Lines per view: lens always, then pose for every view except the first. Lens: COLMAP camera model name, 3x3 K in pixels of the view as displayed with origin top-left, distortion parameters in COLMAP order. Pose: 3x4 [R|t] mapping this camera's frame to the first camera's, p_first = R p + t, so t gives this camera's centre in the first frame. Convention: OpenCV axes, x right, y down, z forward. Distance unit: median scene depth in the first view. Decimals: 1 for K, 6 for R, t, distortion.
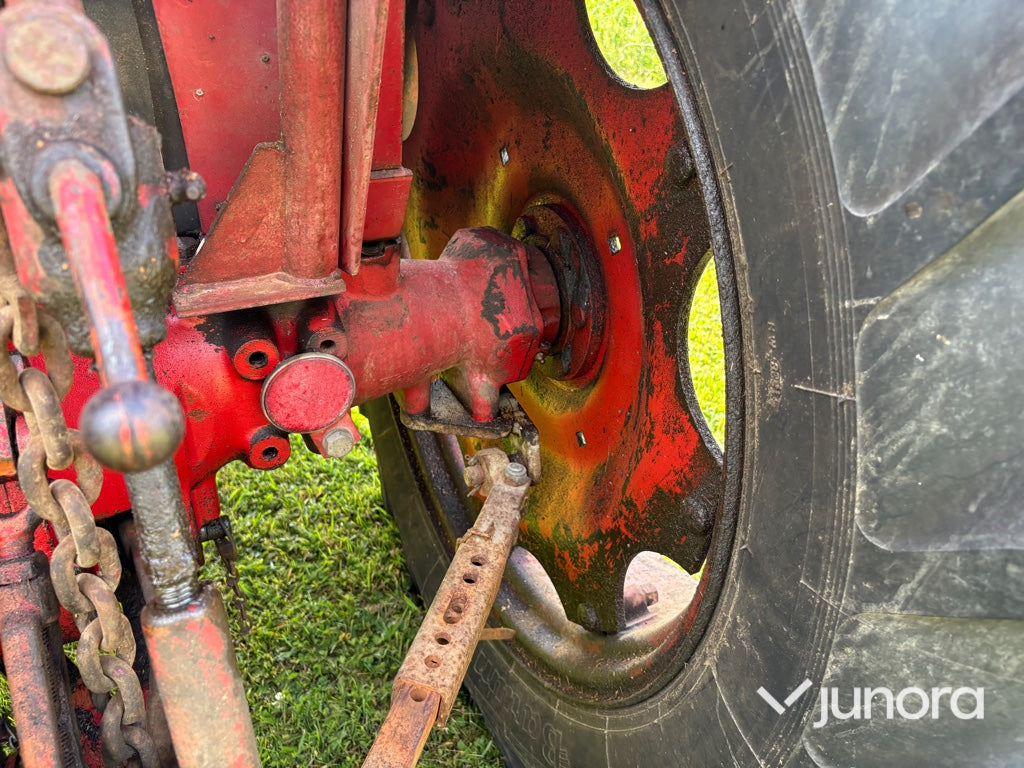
lens RADIAL K [[770.8, 0, 511.0], [0, 770.8, 384.8], [0, 0, 1]] dist [0.035721, -0.027761]
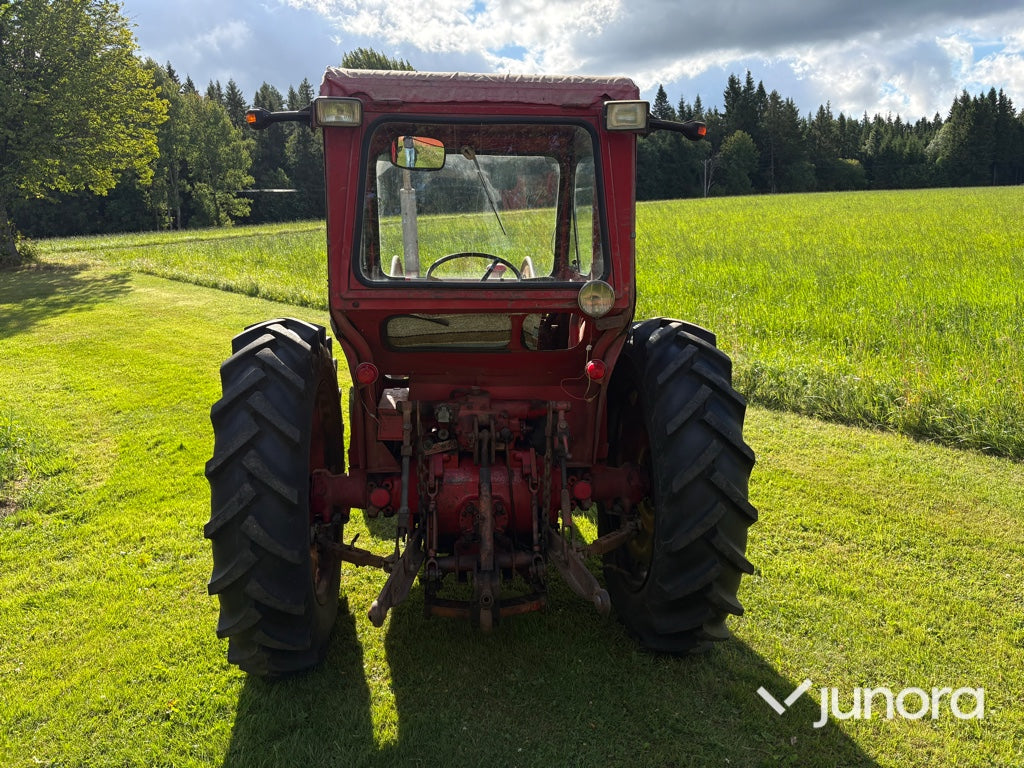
lens RADIAL K [[777.0, 0, 505.8], [0, 777.0, 390.5], [0, 0, 1]] dist [0.013022, -0.012336]
pose [[0.932272, 0.023332, -0.361004, 0.813943], [-0.157869, 0.924121, -0.347961, 0.968128], [0.325493, 0.381386, 0.865216, -2.832147]]
